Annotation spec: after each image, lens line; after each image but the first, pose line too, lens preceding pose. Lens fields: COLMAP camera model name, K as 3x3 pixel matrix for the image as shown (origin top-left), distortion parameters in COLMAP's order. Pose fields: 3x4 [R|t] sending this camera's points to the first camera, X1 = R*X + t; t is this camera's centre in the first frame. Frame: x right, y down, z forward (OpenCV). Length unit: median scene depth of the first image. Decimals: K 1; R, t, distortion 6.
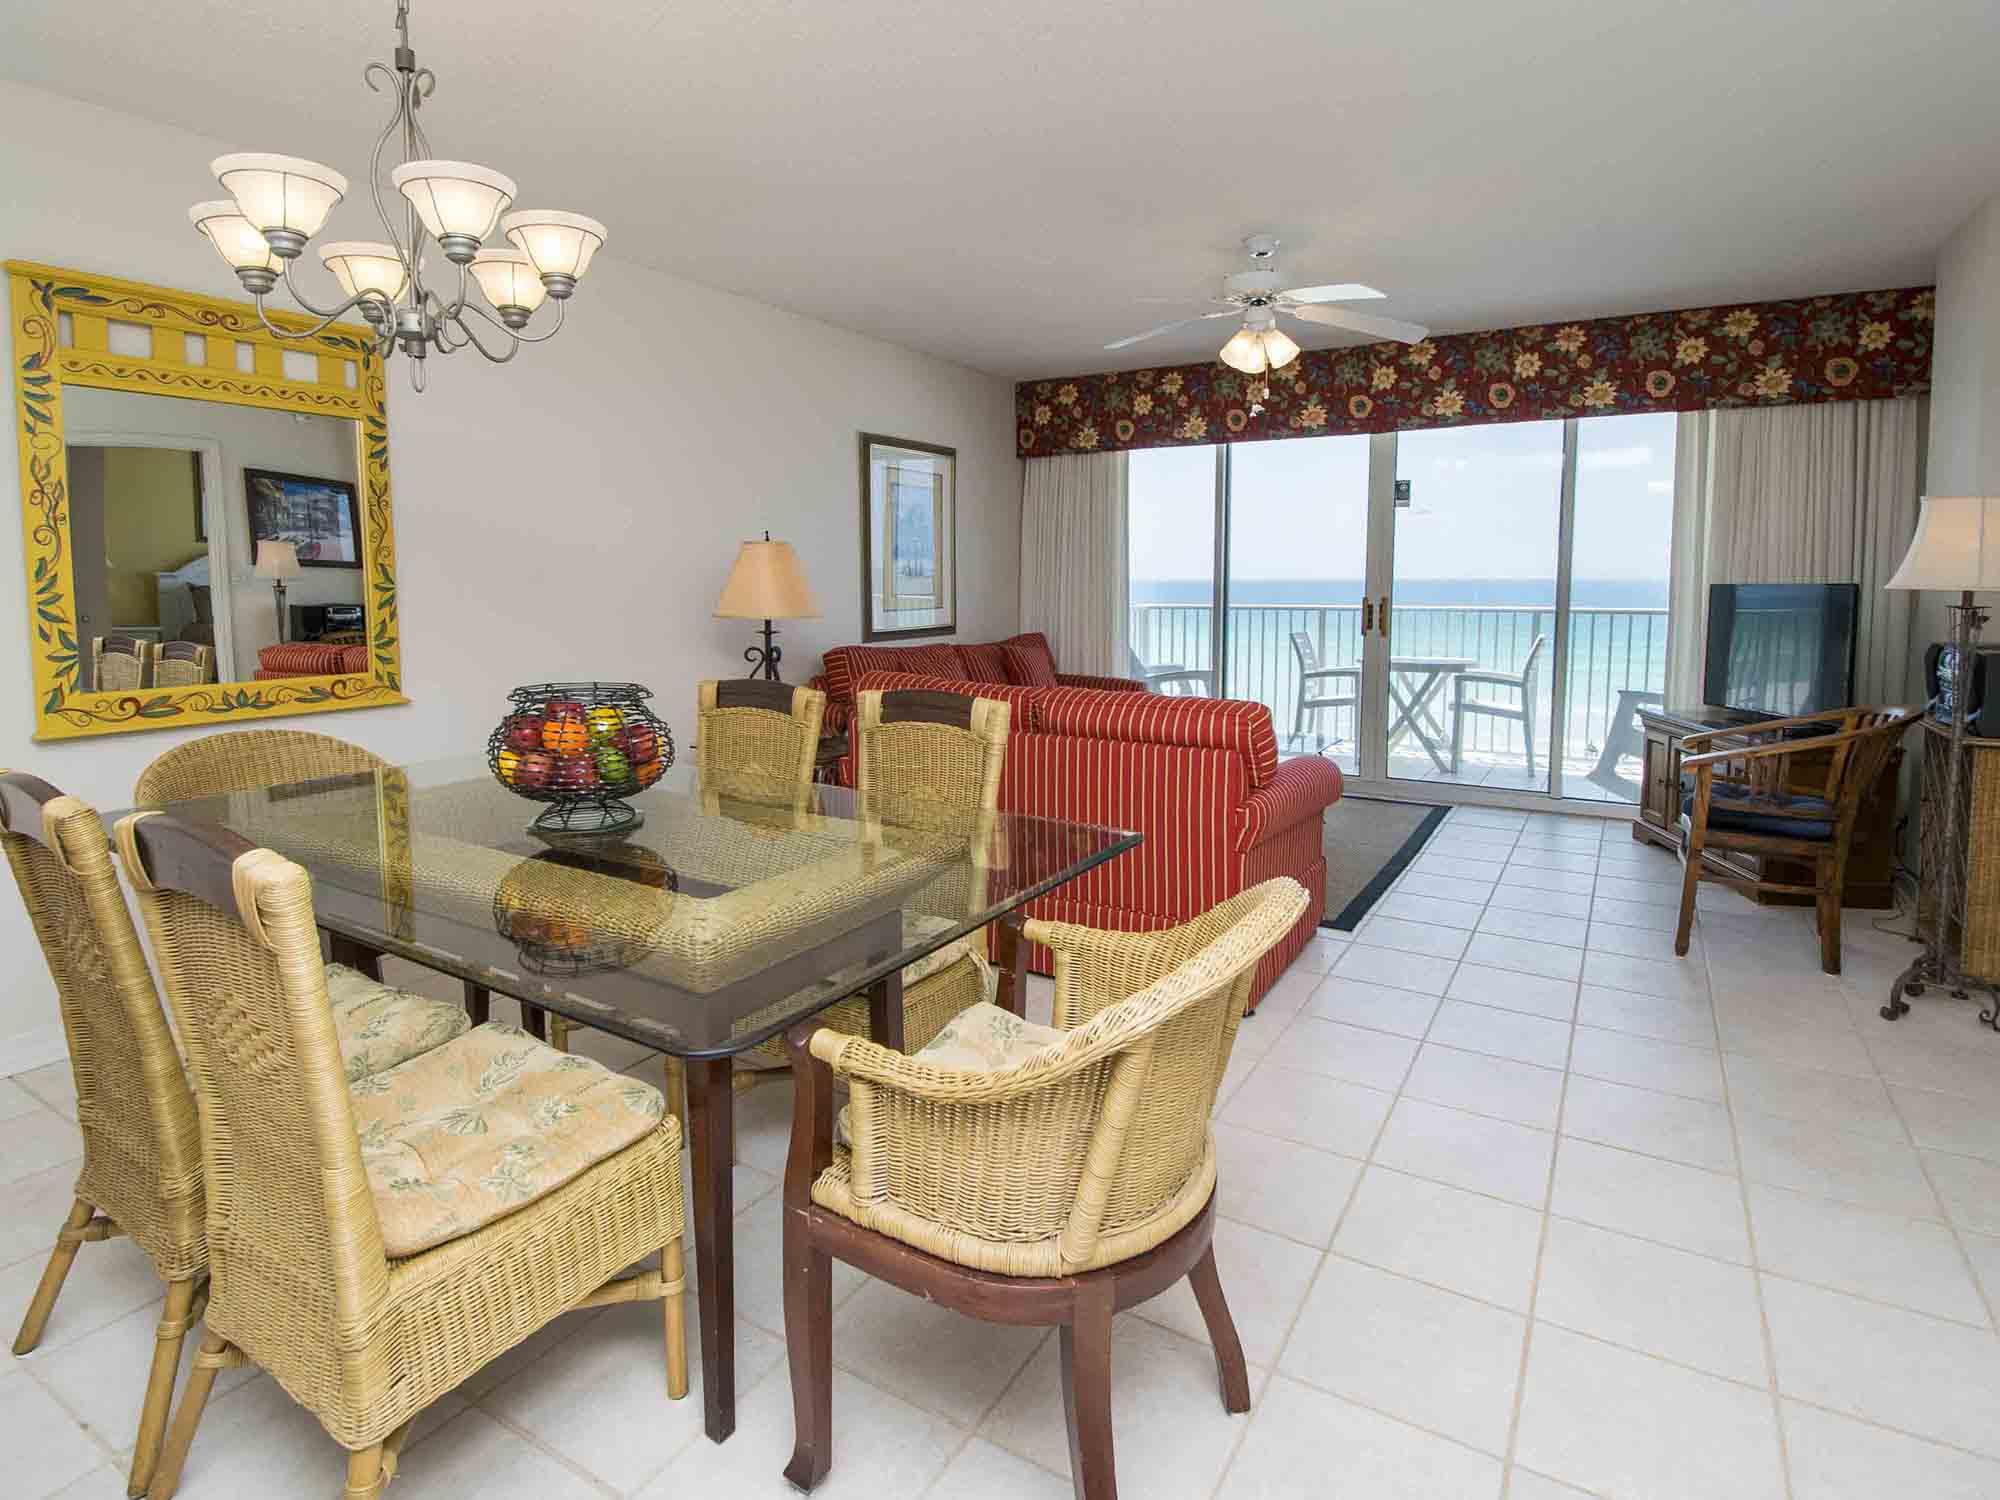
lens RADIAL K [[1056.2, 0, 961.3], [0, 1056.2, 722.2], [0, 0, 1]] dist [-0.003885, -0.019858]
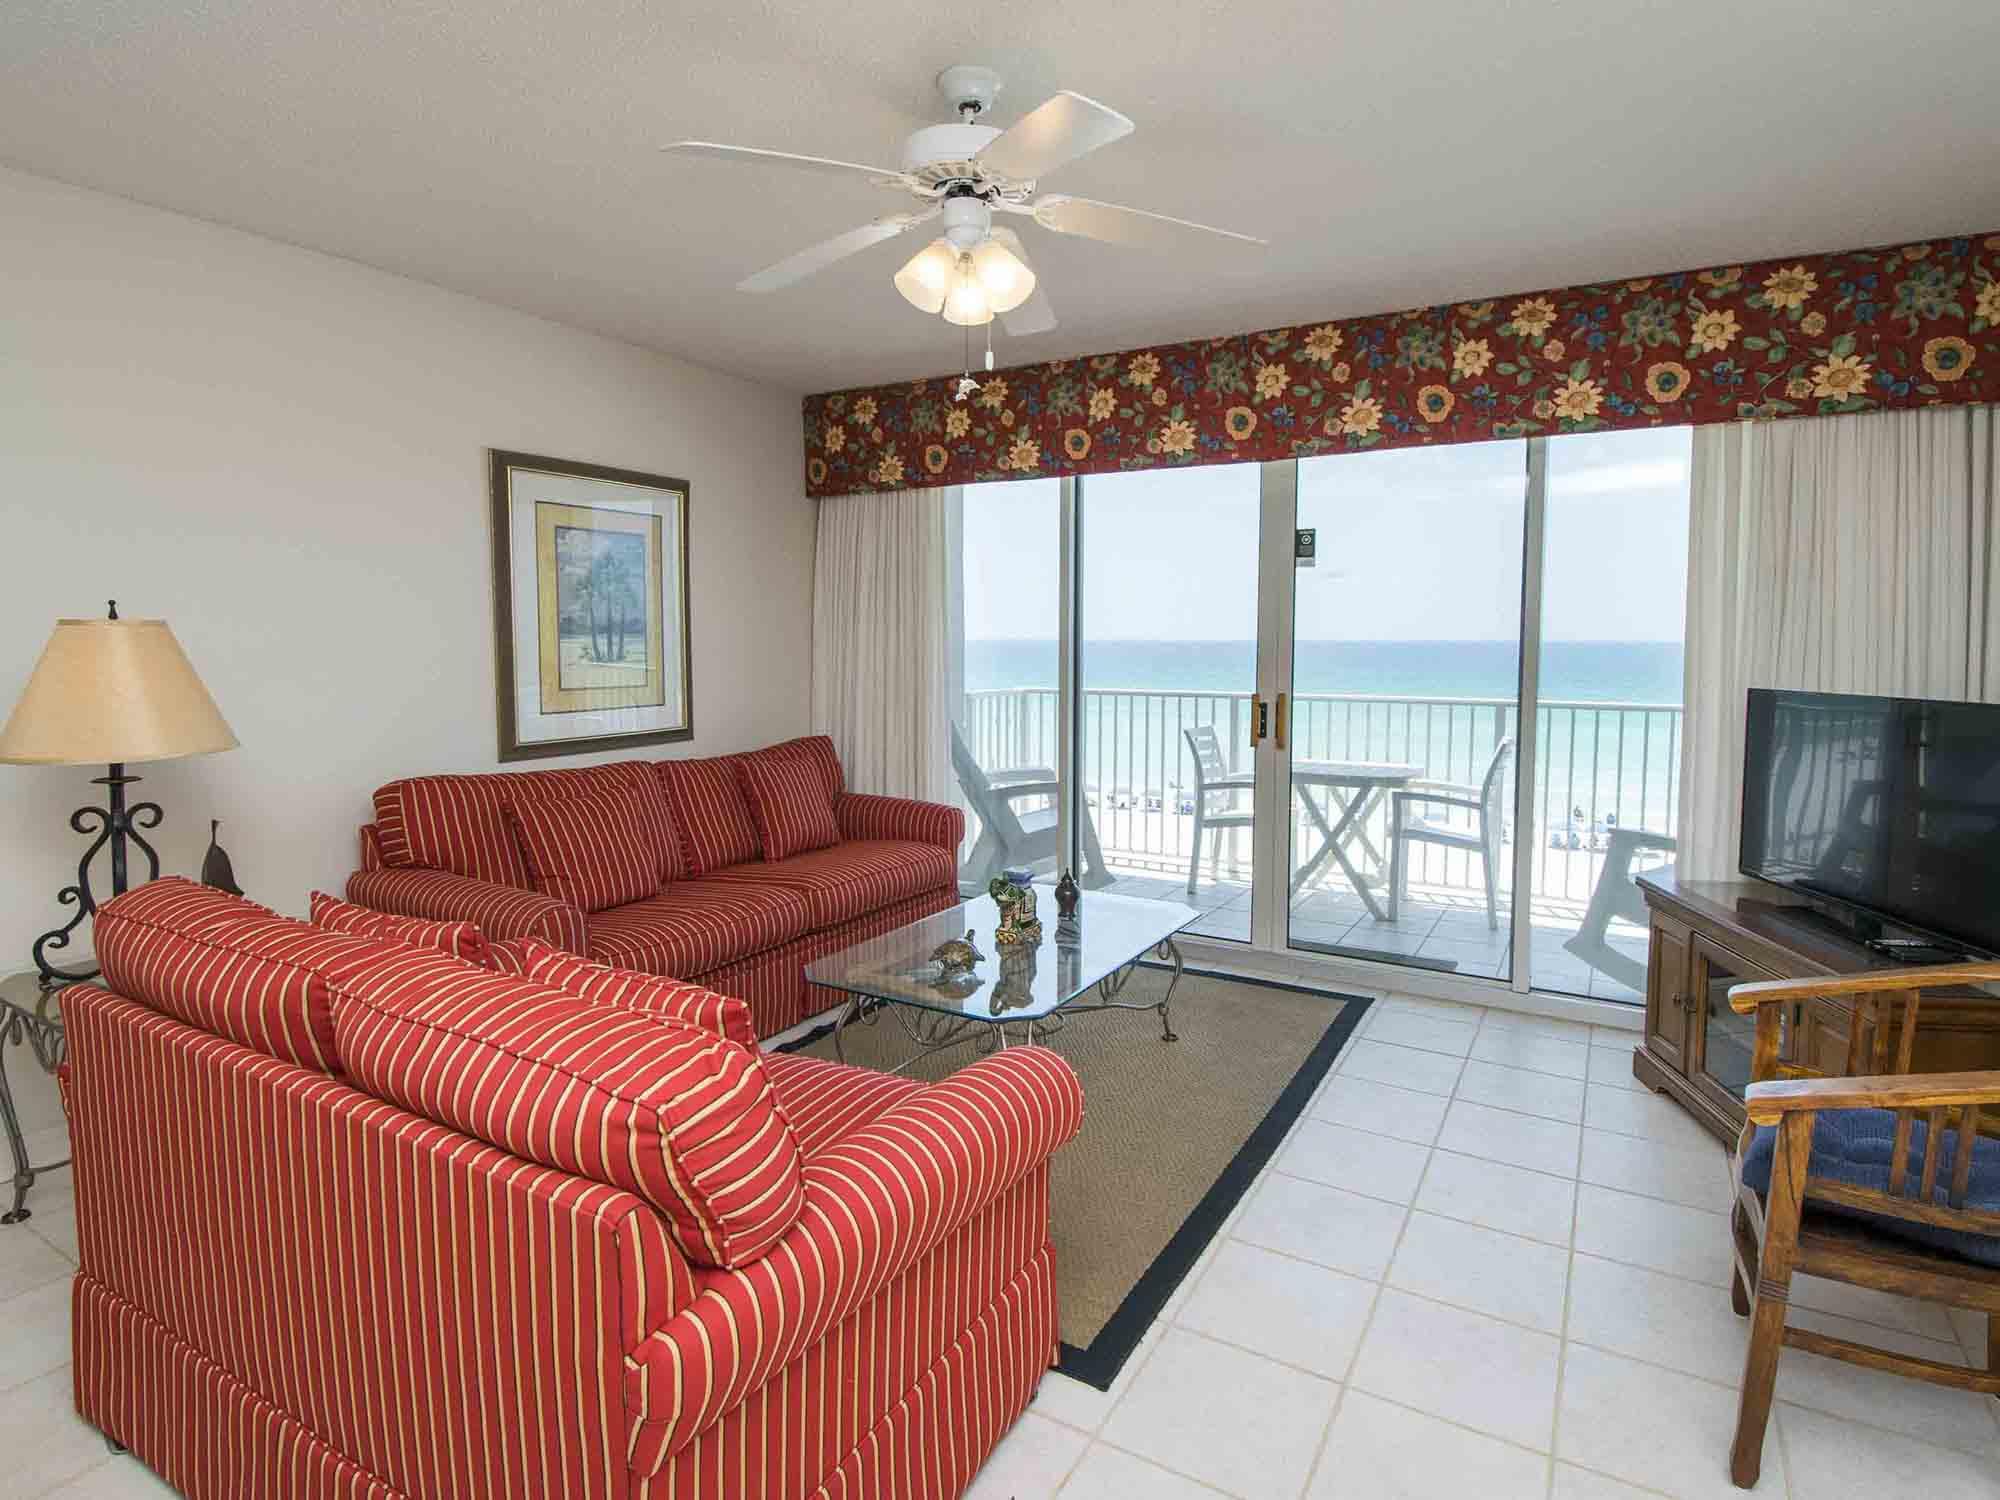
lens RADIAL K [[1056.2, 0, 997.1], [0, 1056.2, 756.4], [0, 0, 1]] dist [-0.003885, -0.019858]
pose [[0.999300, 0.002110, 0.037347, 0.202683], [-0.001261, 0.999741, -0.022723, -0.066289], [-0.037385, 0.022660, 0.999044, 0.331422]]
